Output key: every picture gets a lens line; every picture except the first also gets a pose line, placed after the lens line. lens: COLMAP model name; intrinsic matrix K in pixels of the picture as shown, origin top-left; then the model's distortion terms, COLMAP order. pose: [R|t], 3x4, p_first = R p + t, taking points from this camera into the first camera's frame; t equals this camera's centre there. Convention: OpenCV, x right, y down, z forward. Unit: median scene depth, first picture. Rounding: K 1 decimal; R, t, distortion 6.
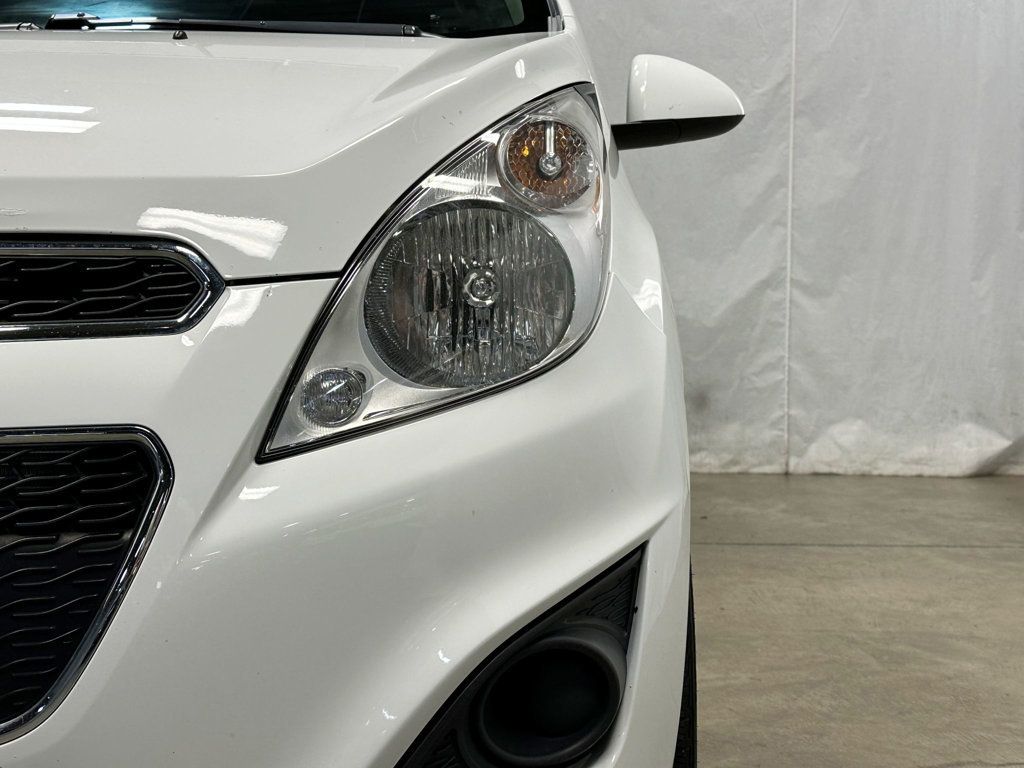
lens RADIAL K [[1435.3, 0, 512.0], [0, 1435.3, 384.0], [0, 0, 1]] dist [0.217647, -0.525816]
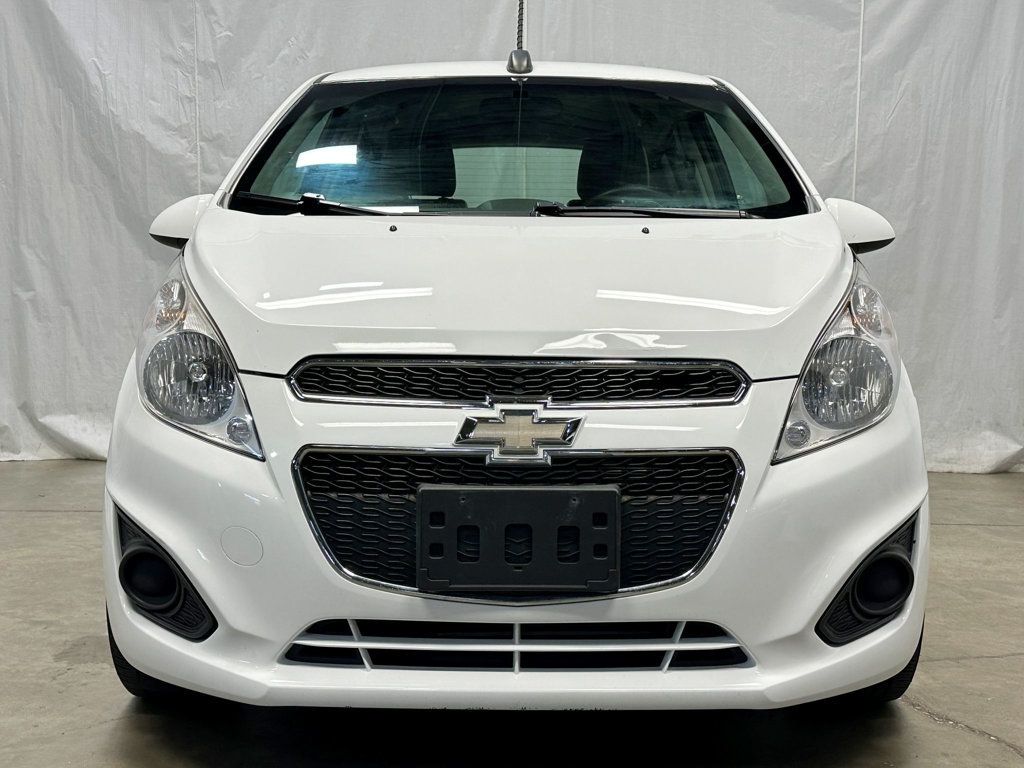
lens RADIAL K [[1435.3, 0, 512.0], [0, 1435.3, 384.0], [0, 0, 1]] dist [0.217647, -0.525816]
pose [[0.999431, 0.018721, 0.028073, -0.165452], [-0.018978, 0.999780, 0.008928, -0.021022], [-0.027900, -0.009455, 0.999566, -0.306407]]
